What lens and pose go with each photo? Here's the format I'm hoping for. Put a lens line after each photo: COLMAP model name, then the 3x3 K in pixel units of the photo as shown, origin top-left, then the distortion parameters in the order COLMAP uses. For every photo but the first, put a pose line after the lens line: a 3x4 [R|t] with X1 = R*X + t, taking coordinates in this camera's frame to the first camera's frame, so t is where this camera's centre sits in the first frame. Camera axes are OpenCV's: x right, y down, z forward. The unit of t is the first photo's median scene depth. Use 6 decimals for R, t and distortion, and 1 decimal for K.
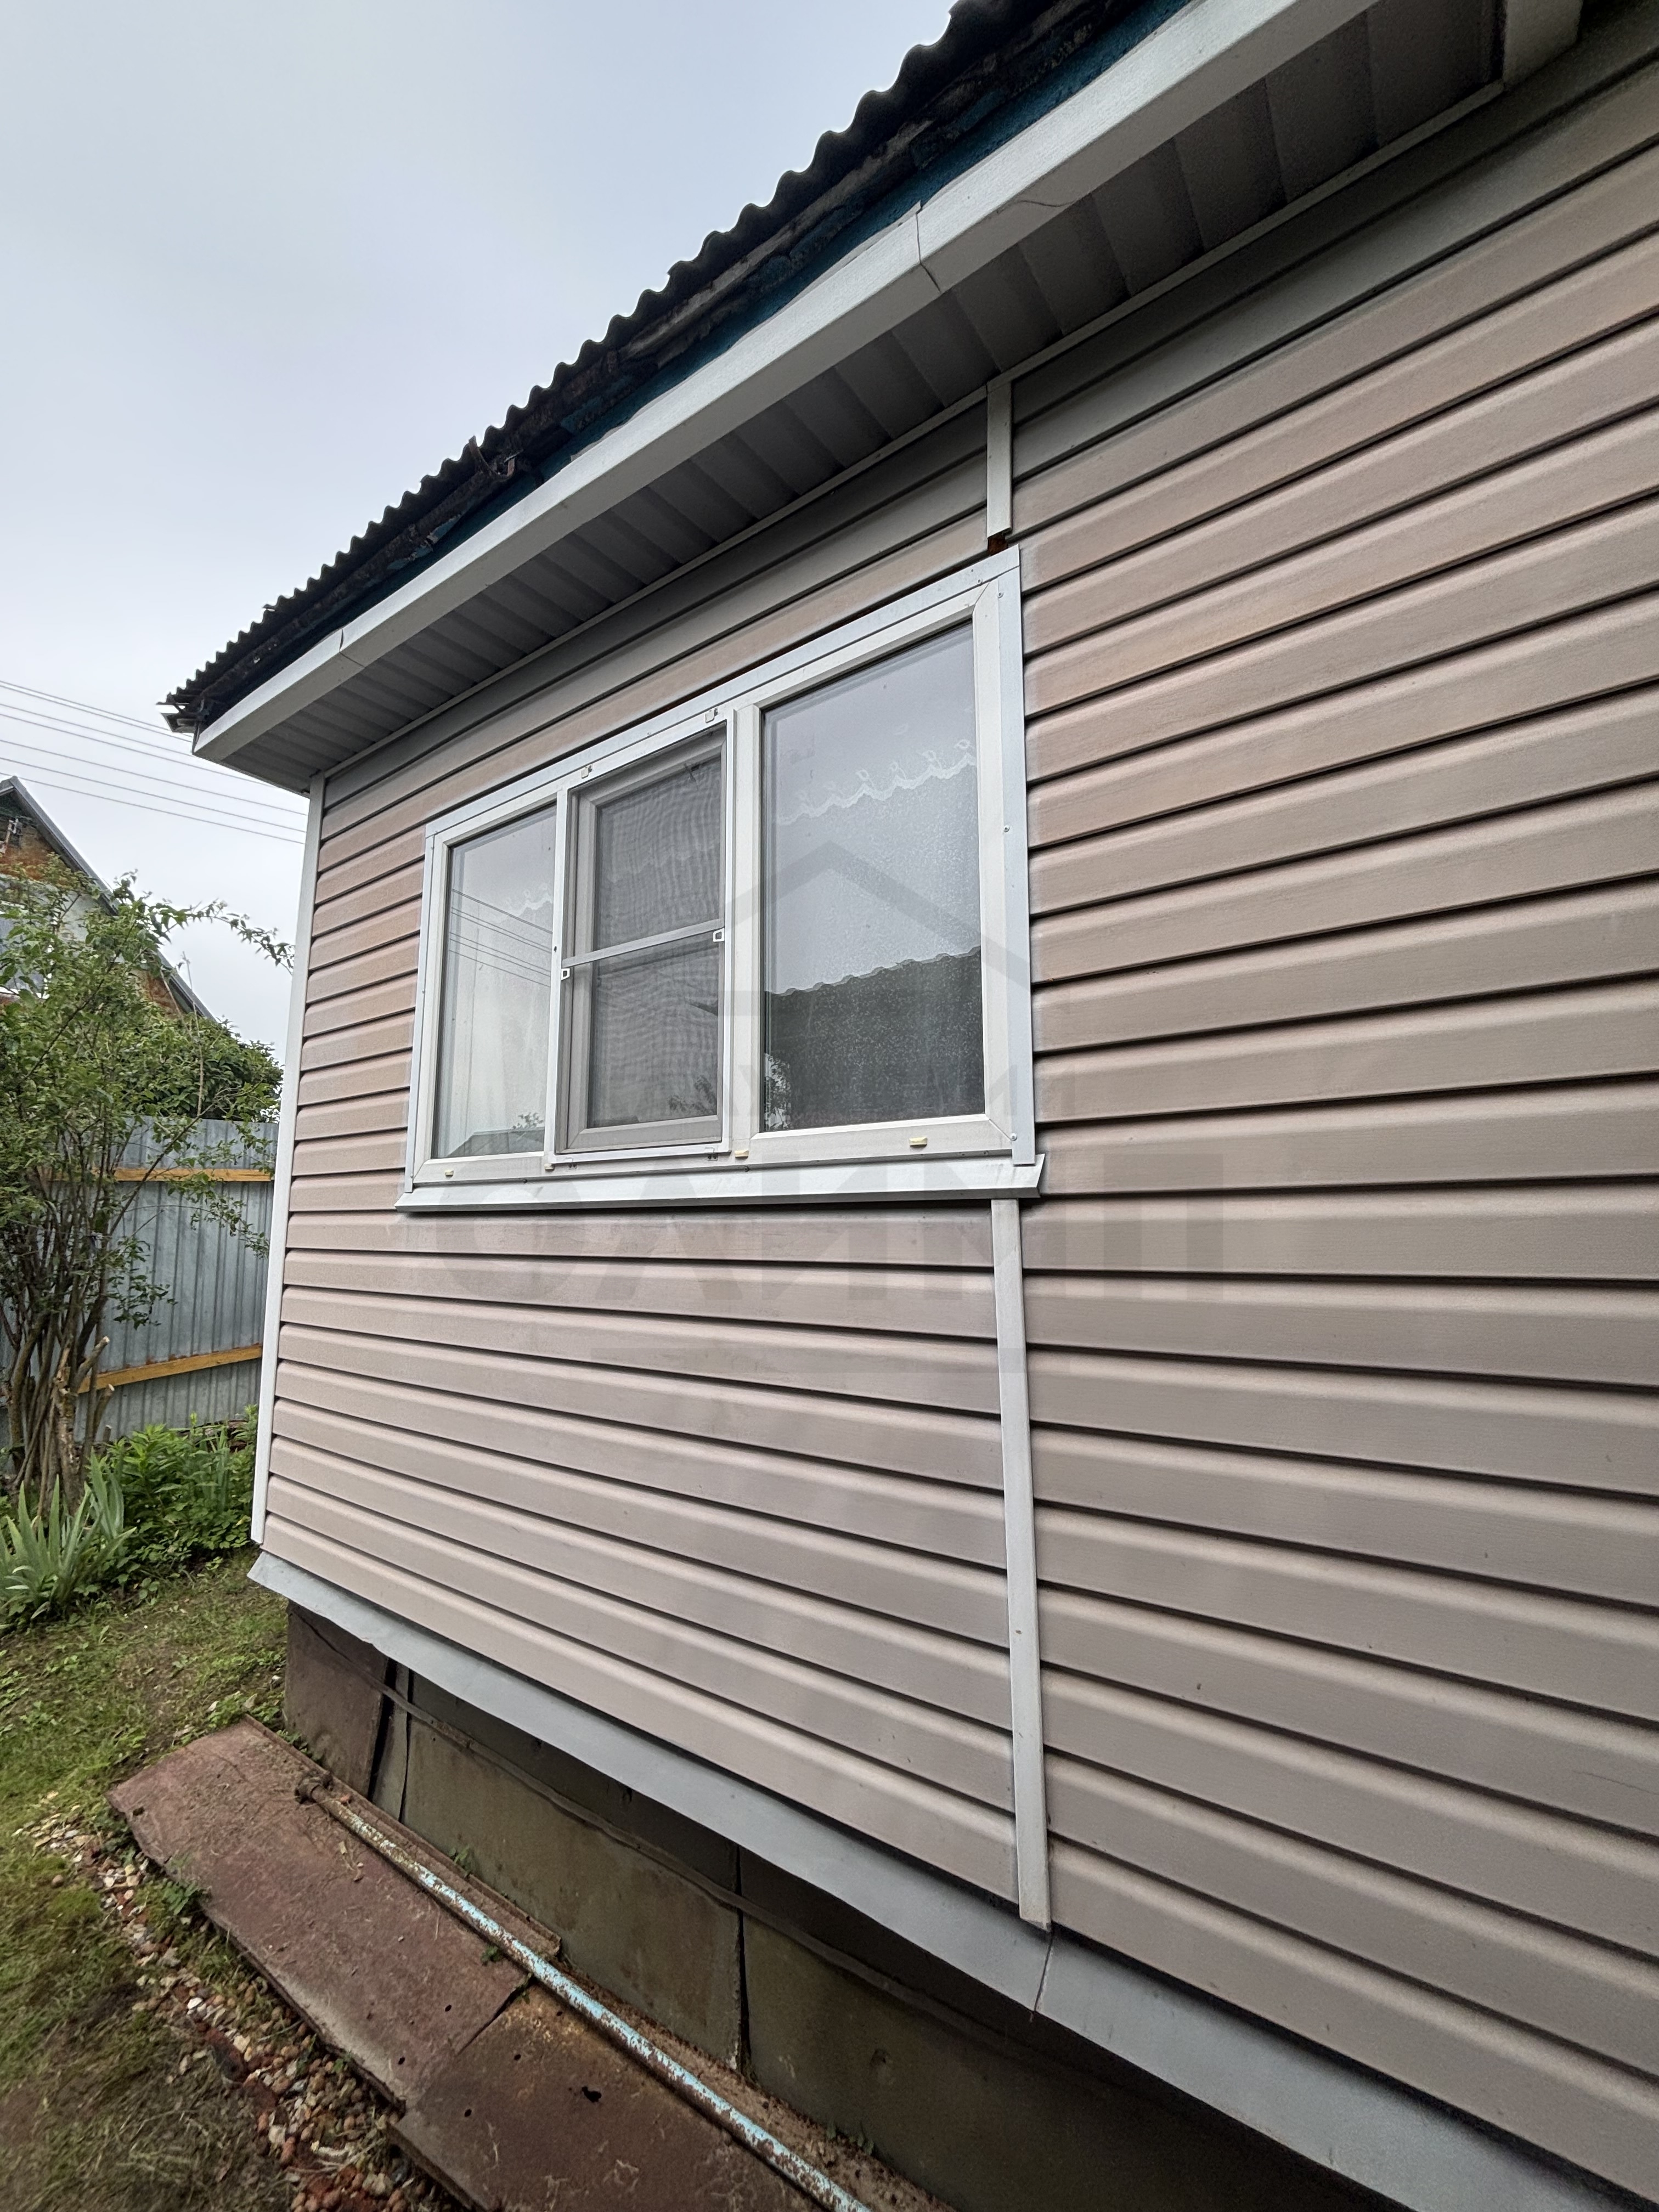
lens RADIAL K [[897.6, 0, 824.4], [0, 897.6, 1108.2], [0, 0, 1]] dist [-0.001492, 0.004656]
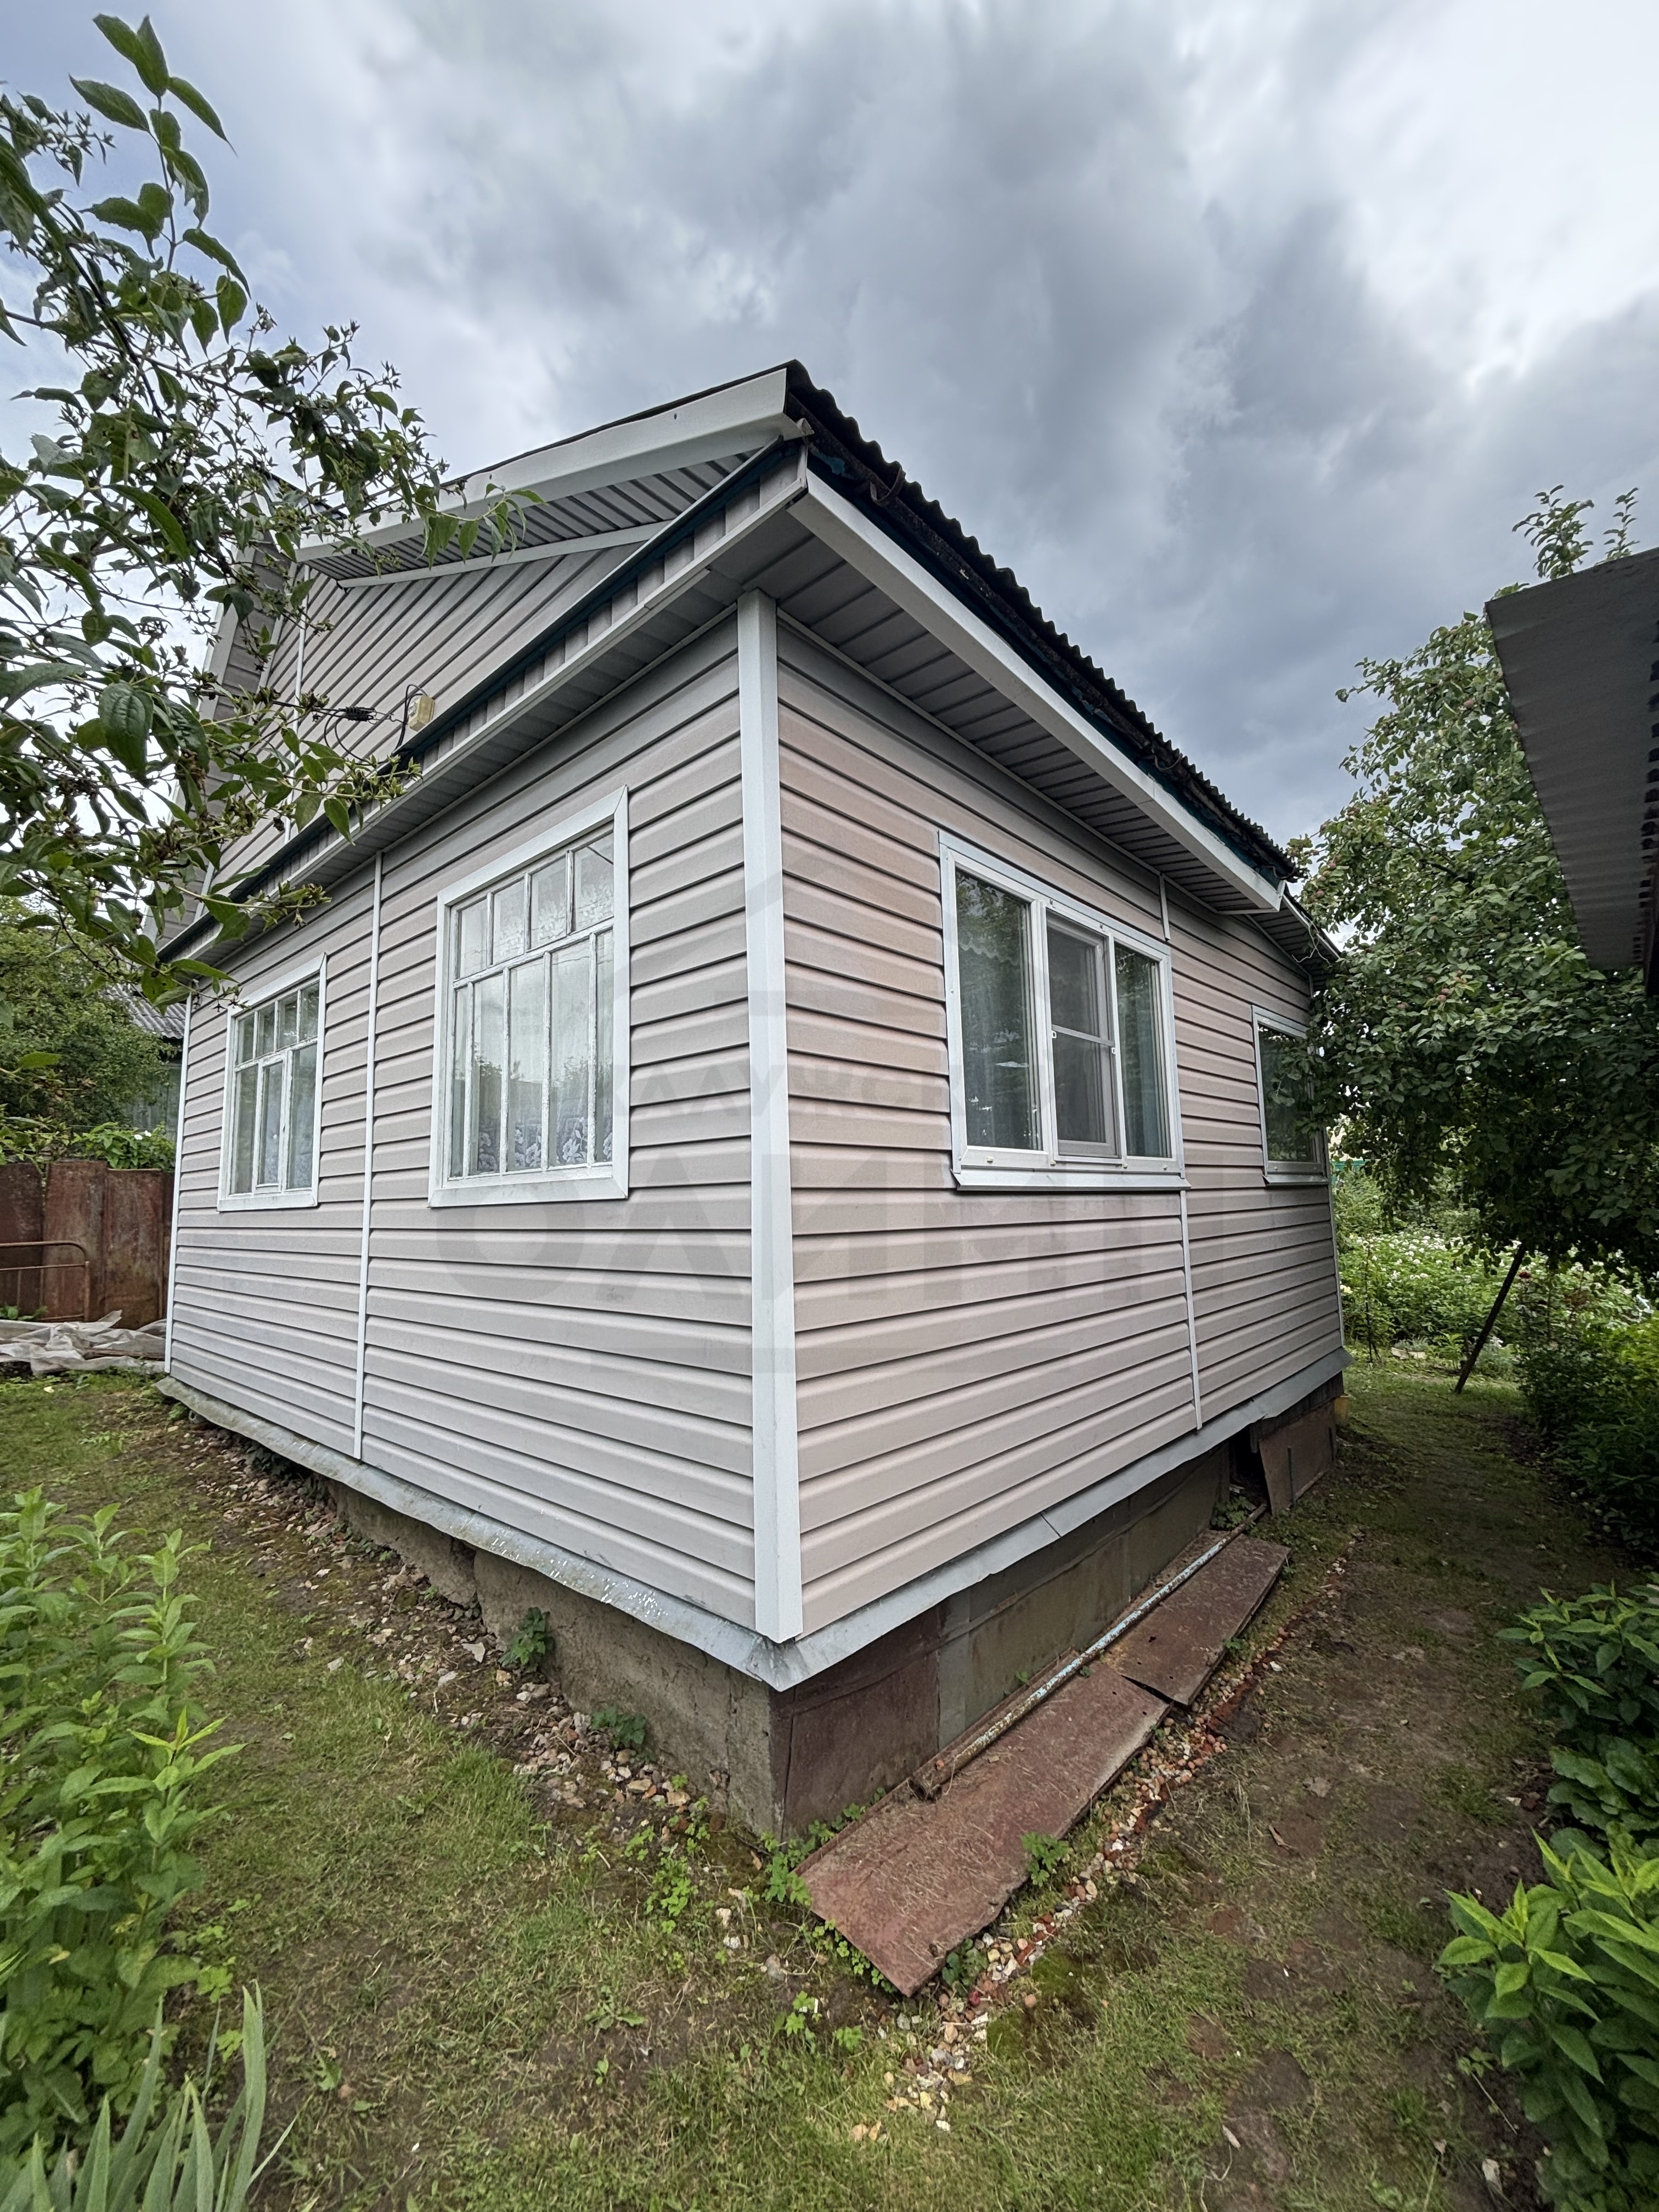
lens RADIAL K [[897.6, 0, 824.4], [0, 897.6, 1108.2], [0, 0, 1]] dist [-0.001492, 0.004656]
pose [[0.101446, 0.109179, 0.988832, -1.909438], [-0.111751, 0.988919, -0.097724, 0.171944], [-0.988545, -0.100589, 0.112522, 1.275162]]
